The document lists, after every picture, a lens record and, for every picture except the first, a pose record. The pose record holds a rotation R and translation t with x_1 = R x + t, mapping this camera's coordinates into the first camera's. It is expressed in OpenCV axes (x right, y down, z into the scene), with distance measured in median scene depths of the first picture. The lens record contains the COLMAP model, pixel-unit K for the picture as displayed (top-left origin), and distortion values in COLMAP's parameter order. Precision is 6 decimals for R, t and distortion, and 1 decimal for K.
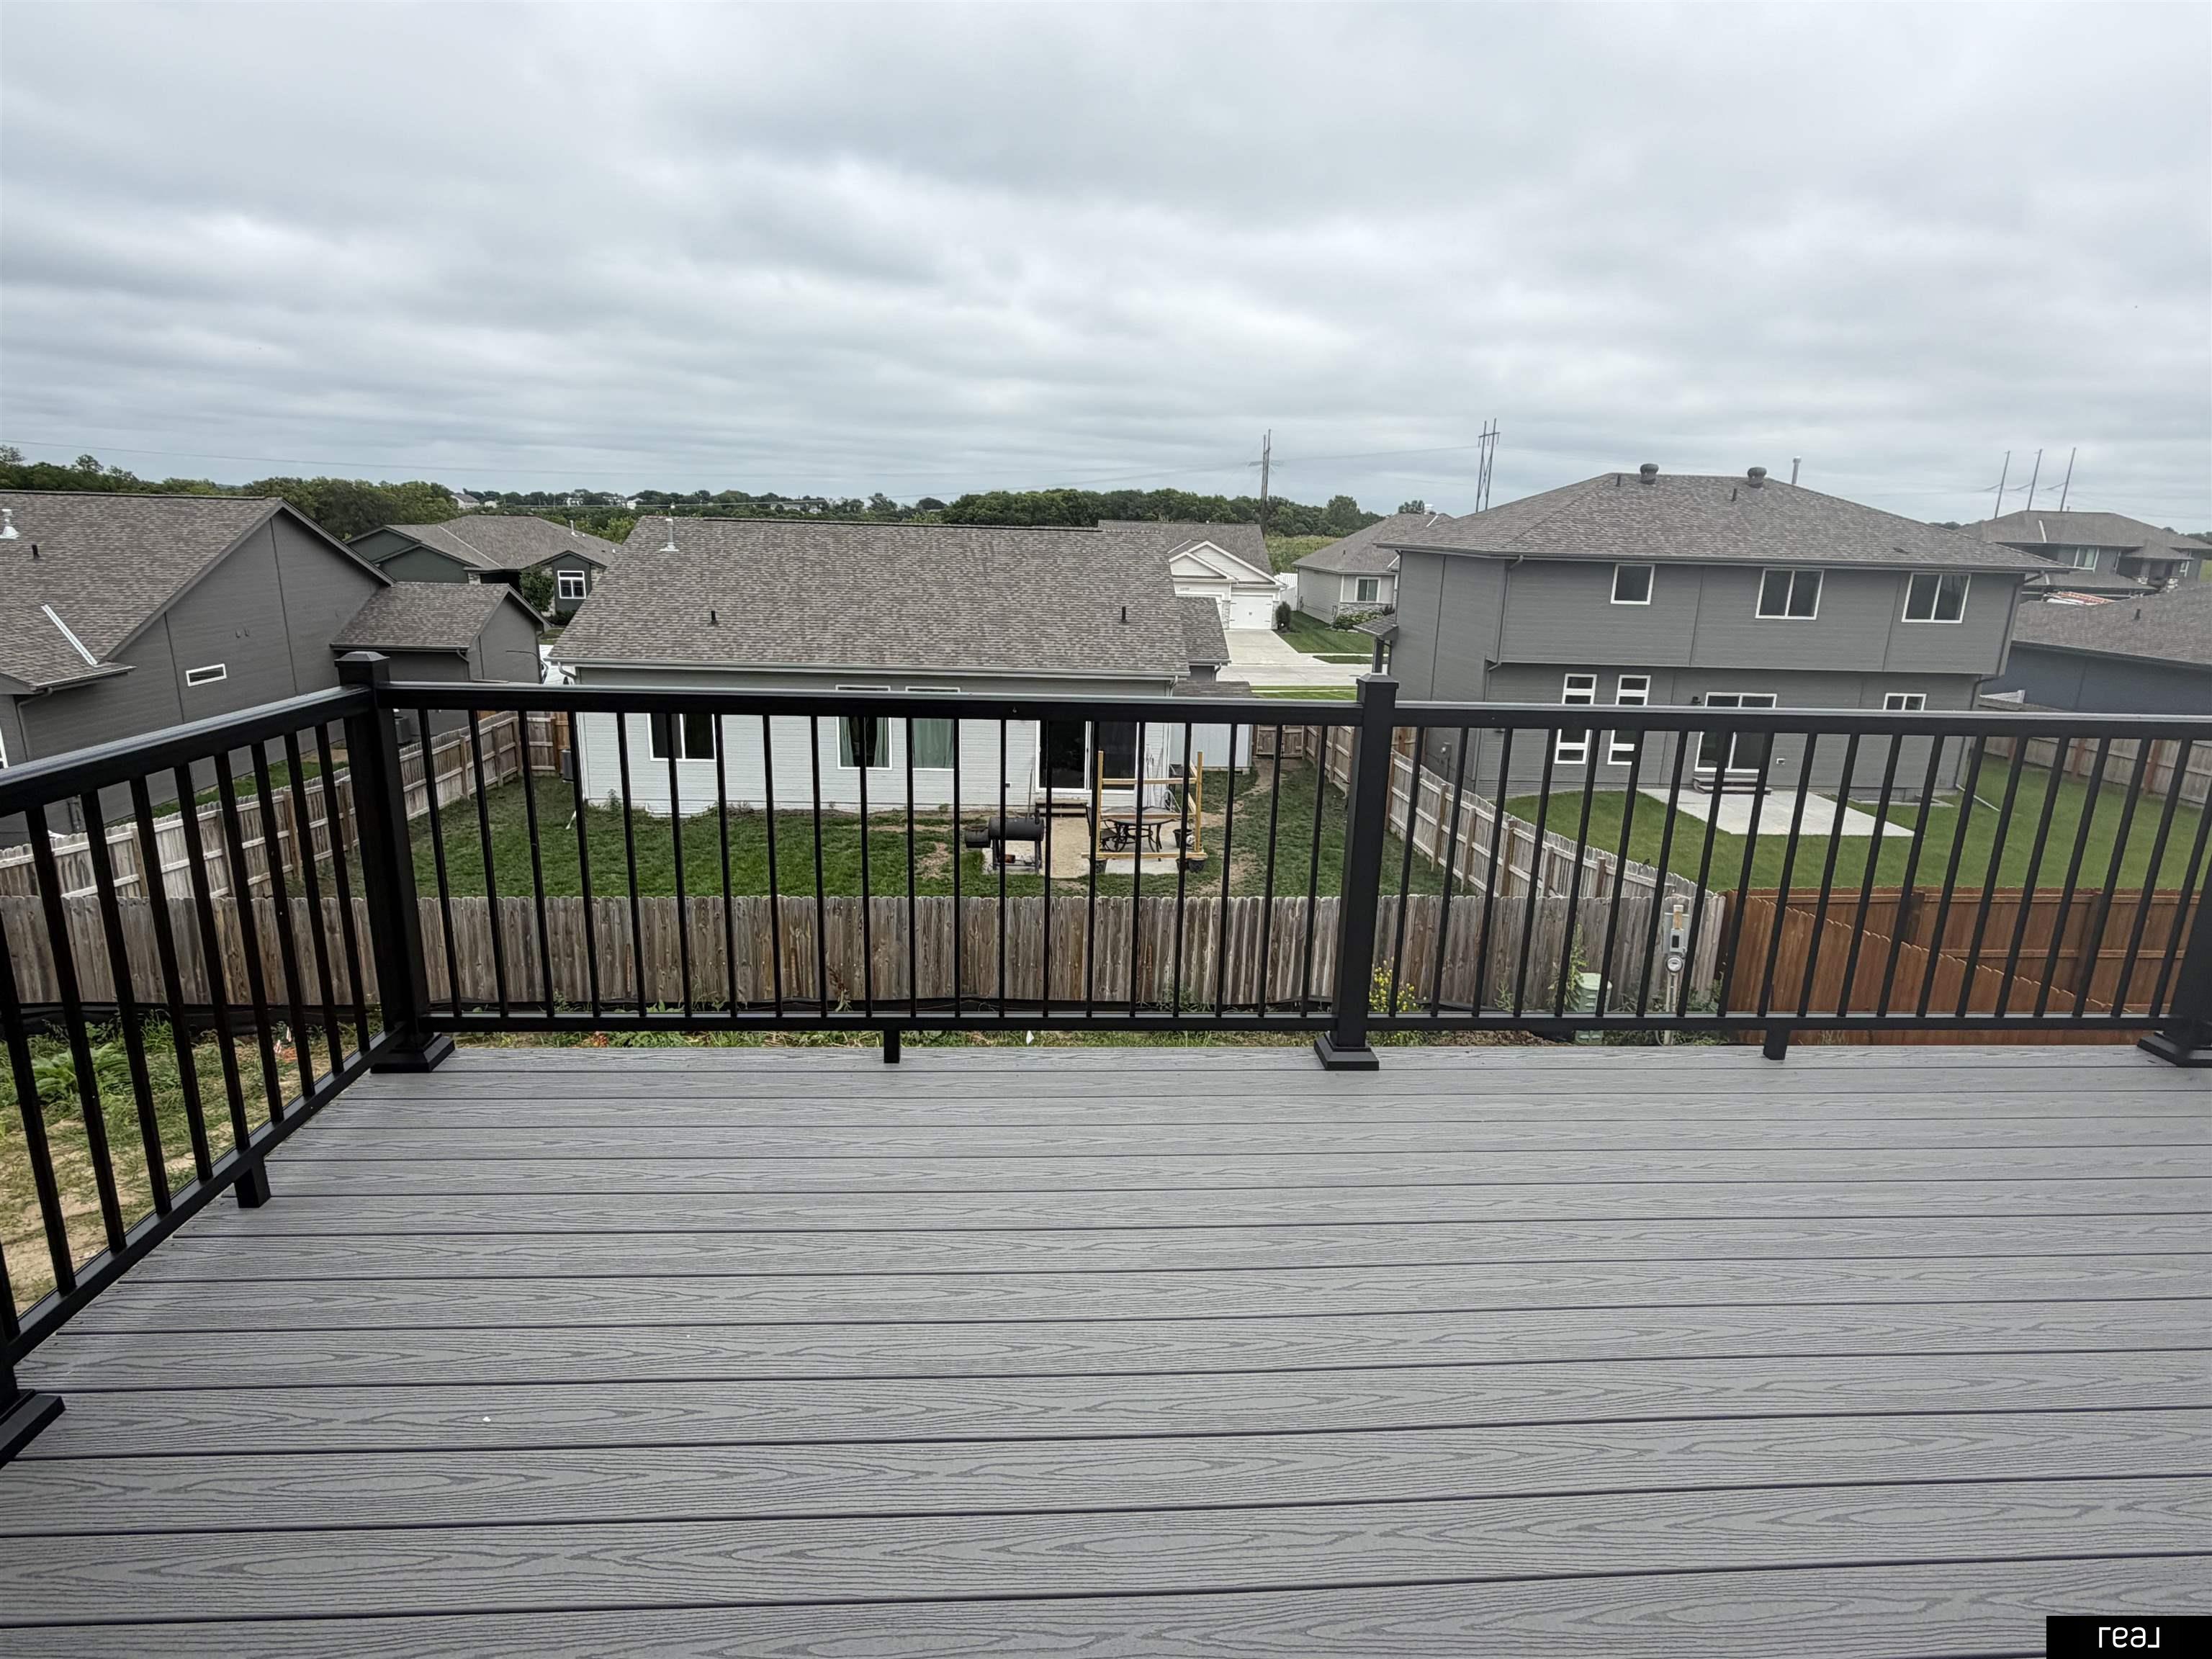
lens RADIAL K [[1203.7, 0, 1109.7], [0, 1203.7, 836.6], [0, 0, 1]] dist [0.001783, -0.001029]
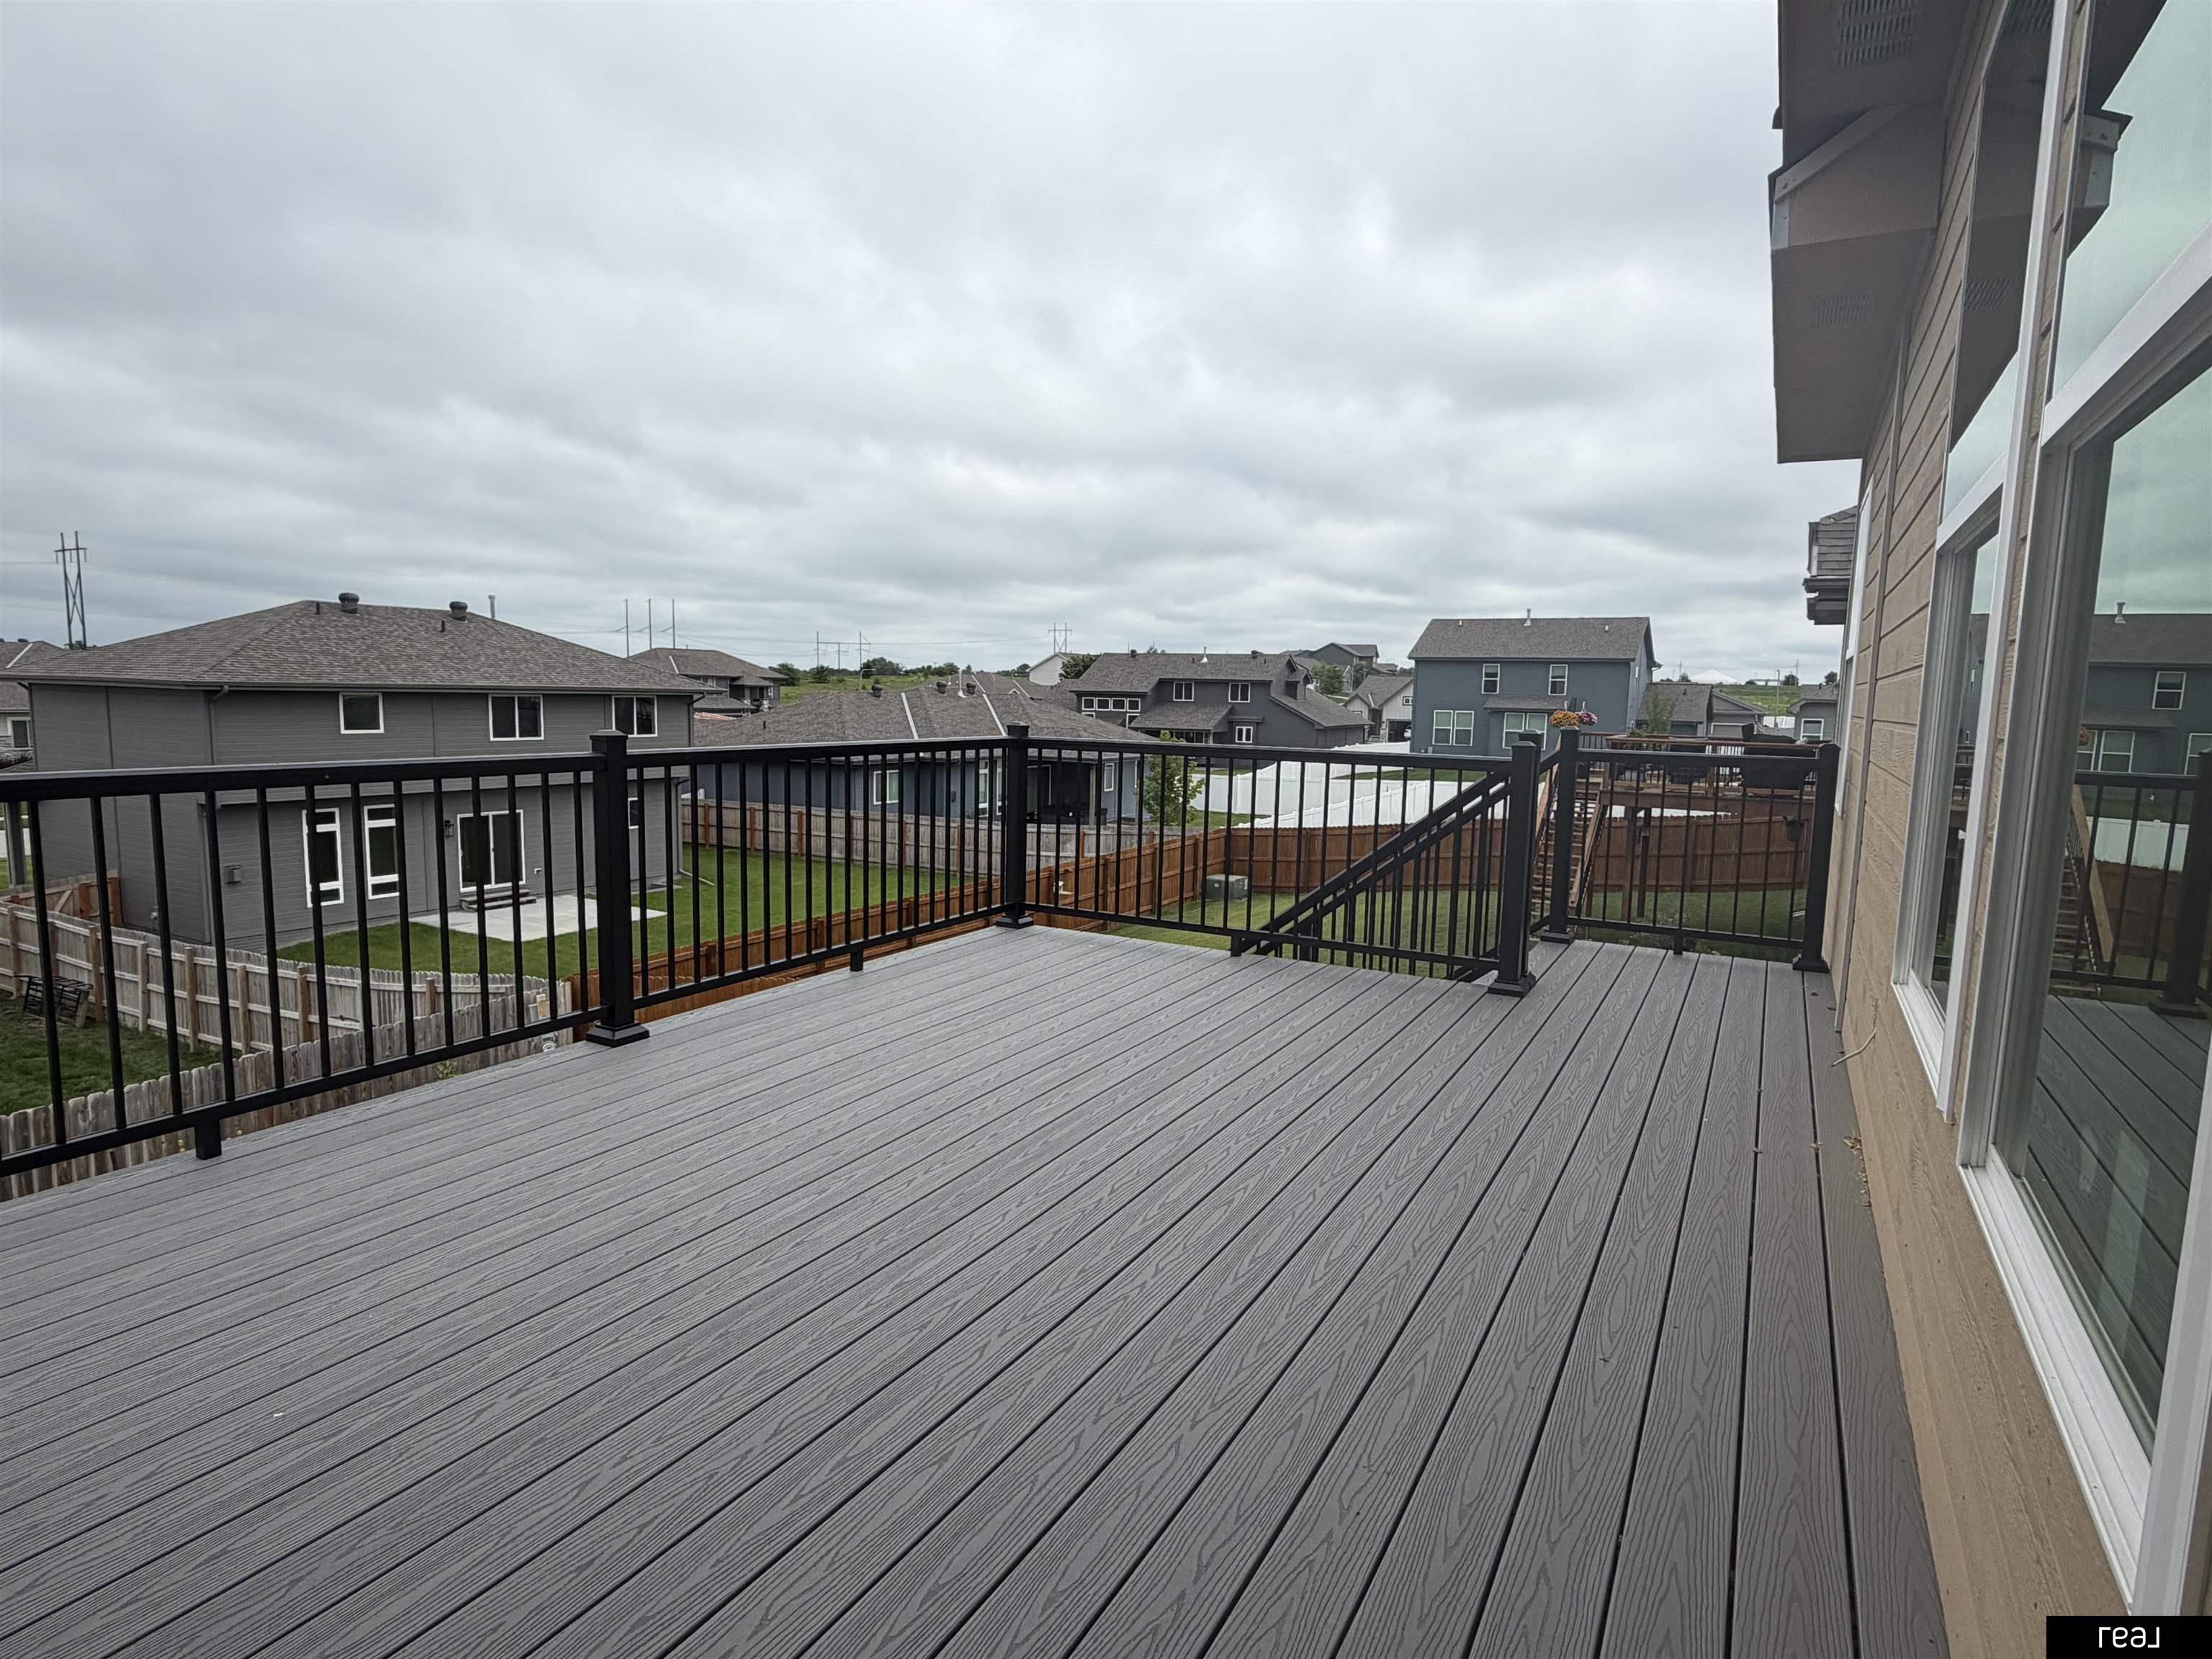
lens RADIAL K [[1203.7, 0, 1104.9], [0, 1203.7, 831.0], [0, 0, 1]] dist [0.001783, -0.001029]
pose [[0.544500, -0.112944, 0.831122, -0.055690], [0.205155, 0.978728, -0.001402, 0.008169], [-0.813284, 0.171272, 0.556089, -0.014504]]
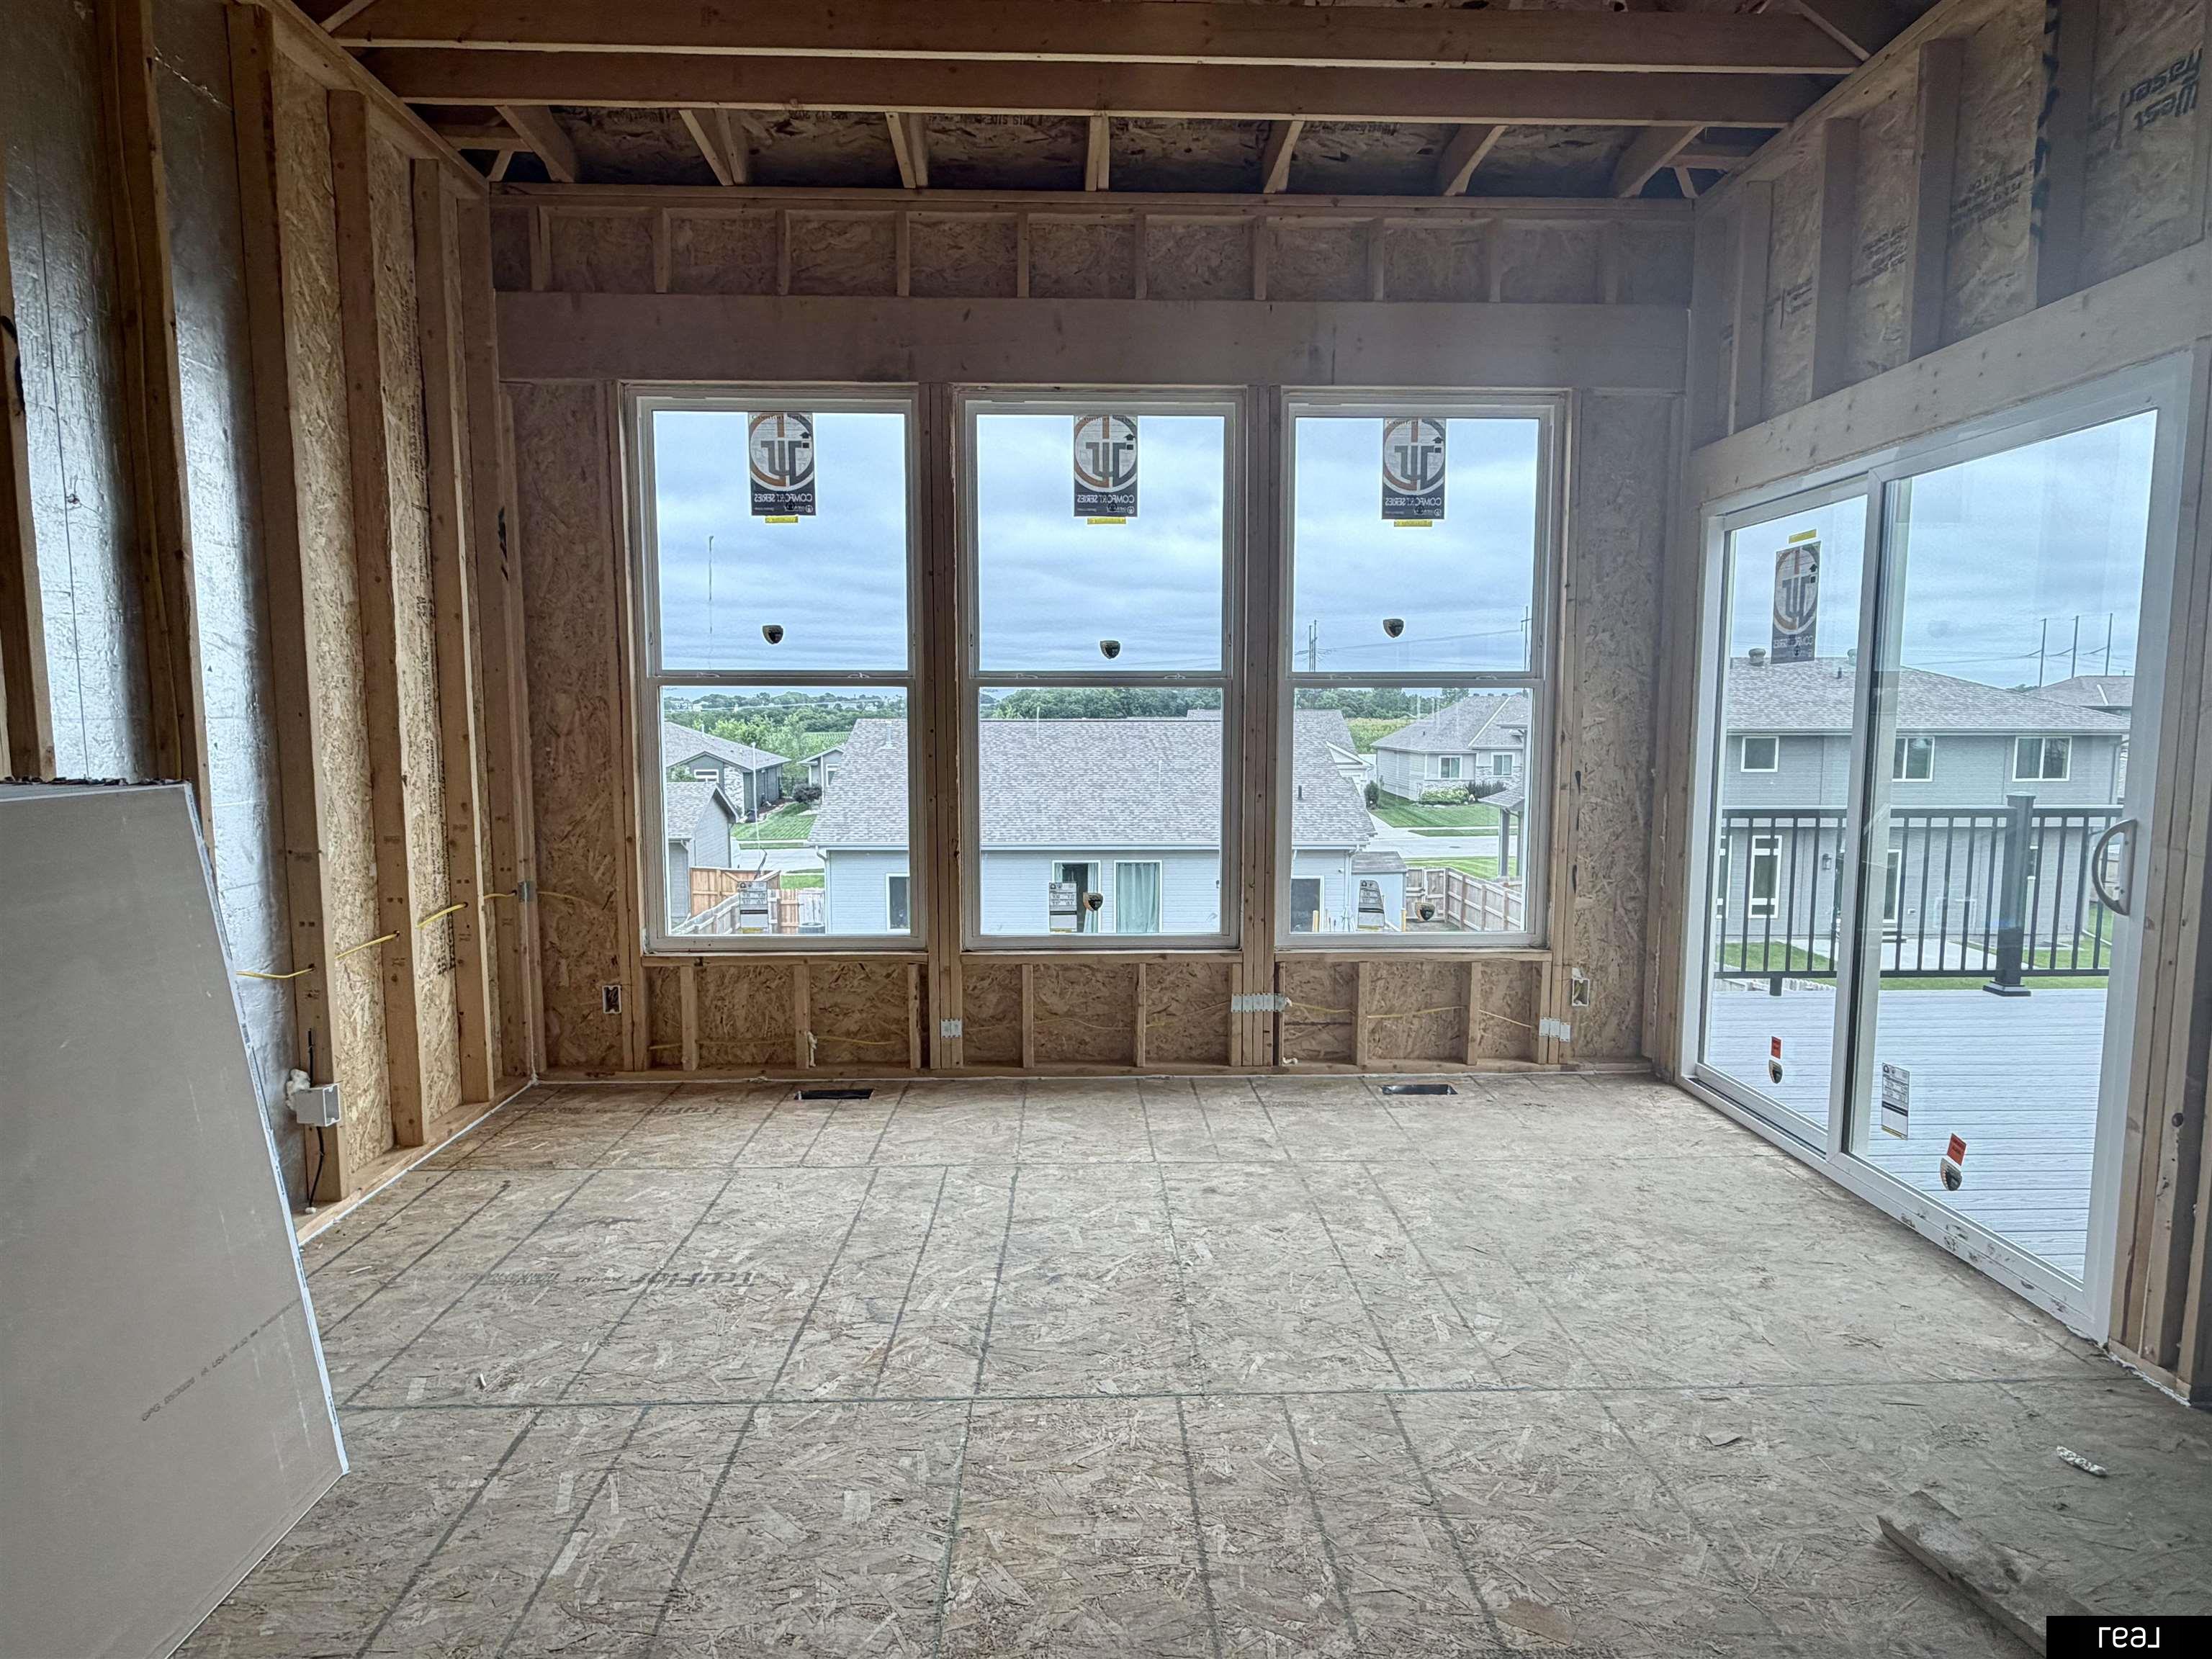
lens RADIAL K [[1203.7, 0, 1112.8], [0, 1203.7, 835.9], [0, 0, 1]] dist [0.001783, -0.001029]
pose [[0.999117, -0.024984, -0.033784, -0.118645], [0.019571, 0.988183, -0.152021, 0.020739], [0.037183, 0.151226, 0.987800, -0.101167]]
